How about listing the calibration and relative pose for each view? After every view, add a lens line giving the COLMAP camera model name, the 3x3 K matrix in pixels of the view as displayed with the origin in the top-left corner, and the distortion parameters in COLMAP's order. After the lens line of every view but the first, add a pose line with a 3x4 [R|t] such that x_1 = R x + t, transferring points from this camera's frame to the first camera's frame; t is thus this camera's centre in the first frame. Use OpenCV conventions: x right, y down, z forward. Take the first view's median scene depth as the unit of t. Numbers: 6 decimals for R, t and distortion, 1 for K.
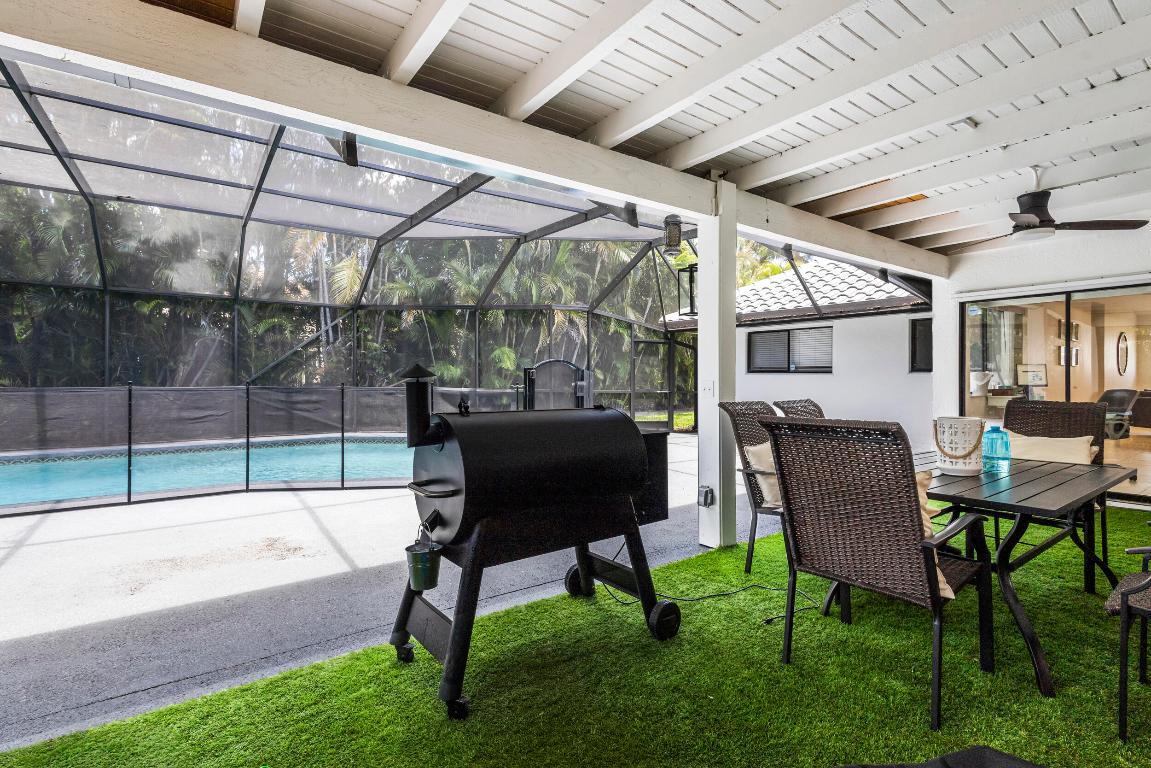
lens RADIAL K [[534.5, 0, 571.2], [0, 534.5, 378.9], [0, 0, 1]] dist [0.006127, -0.000091]
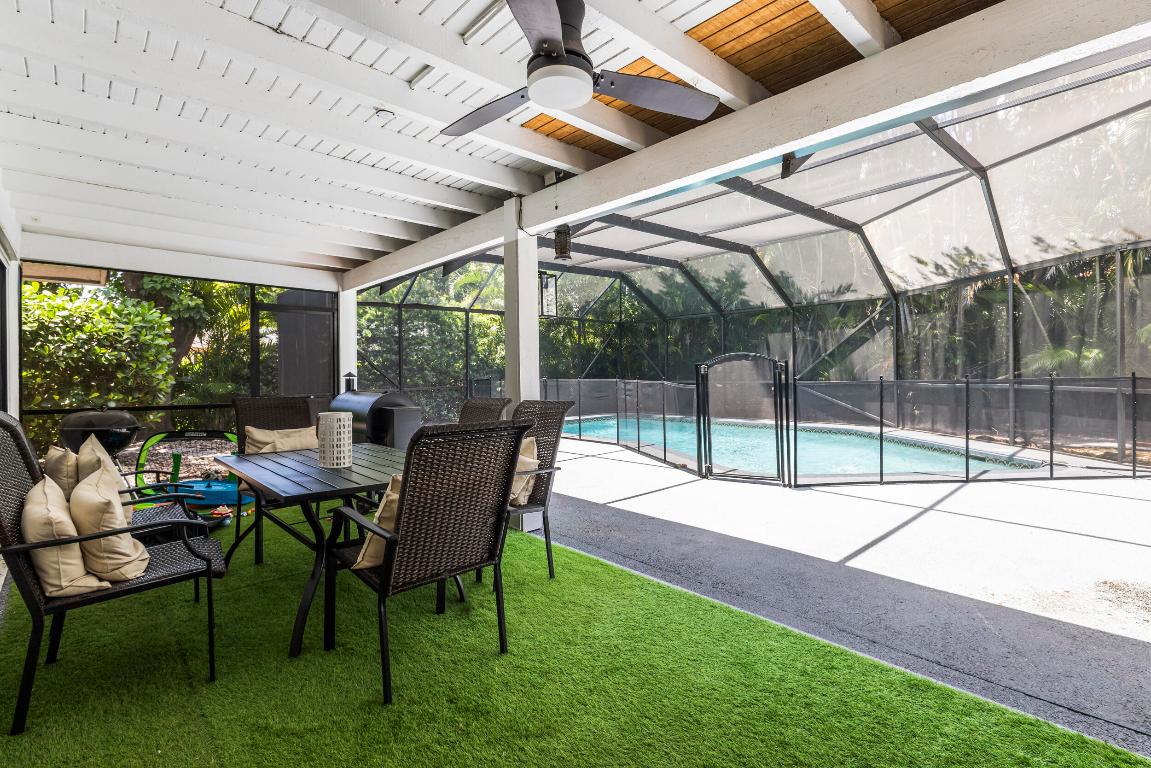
lens RADIAL K [[534.5, 0, 573.6], [0, 534.5, 375.8], [0, 0, 1]] dist [0.006127, -0.000091]
pose [[0.117851, 0.003124, -0.993026, 0.618575], [0.005252, 0.999979, 0.003769, -0.000585], [0.993017, -0.005659, 0.117832, 0.432716]]
